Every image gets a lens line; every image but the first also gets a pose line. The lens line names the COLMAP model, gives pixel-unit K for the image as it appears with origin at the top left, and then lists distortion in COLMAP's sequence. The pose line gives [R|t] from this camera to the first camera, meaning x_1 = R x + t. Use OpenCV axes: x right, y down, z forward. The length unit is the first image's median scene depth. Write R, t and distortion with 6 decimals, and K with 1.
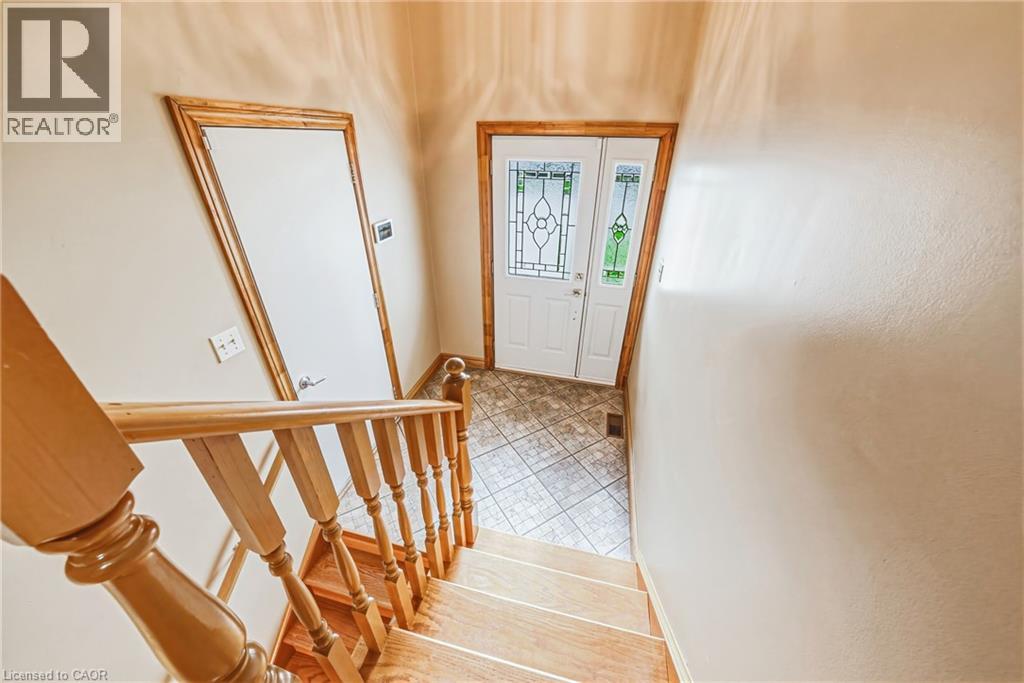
lens RADIAL K [[364.0, 0, 512.0], [0, 364.0, 341.5], [0, 0, 1]] dist [-0.000883, -0.000147]
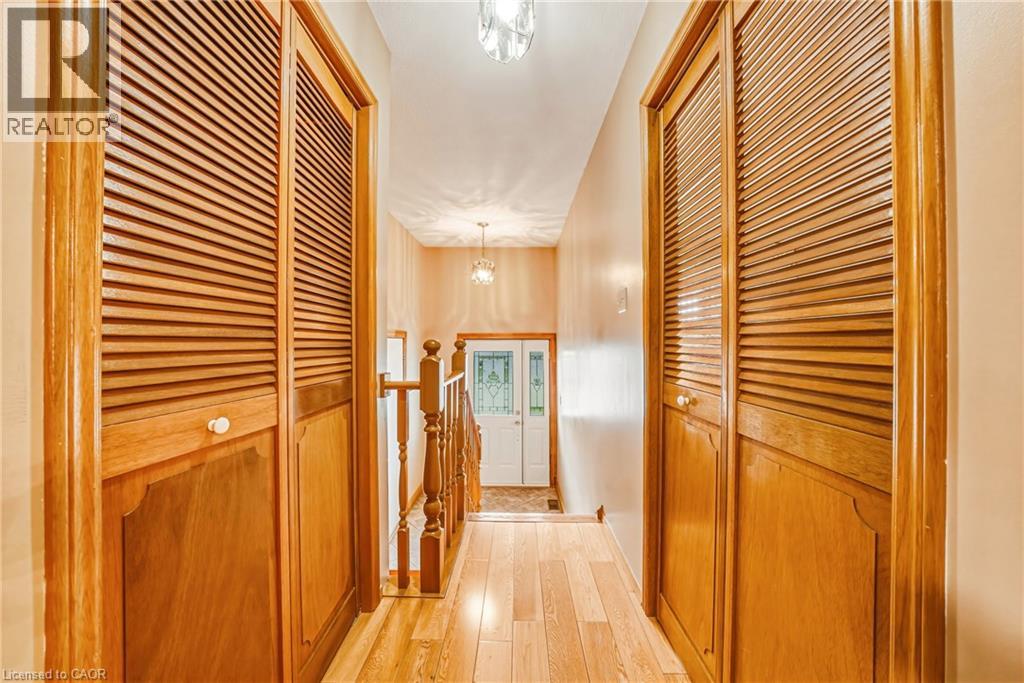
lens RADIAL K [[364.0, 0, 512.0], [0, 364.0, 341.5], [0, 0, 1]] dist [-0.000883, -0.000147]
pose [[0.977655, -0.014132, 0.209742, -0.201779], [0.114969, 0.871244, -0.477197, 0.356294], [-0.175993, 0.490648, 0.853400, -0.624588]]
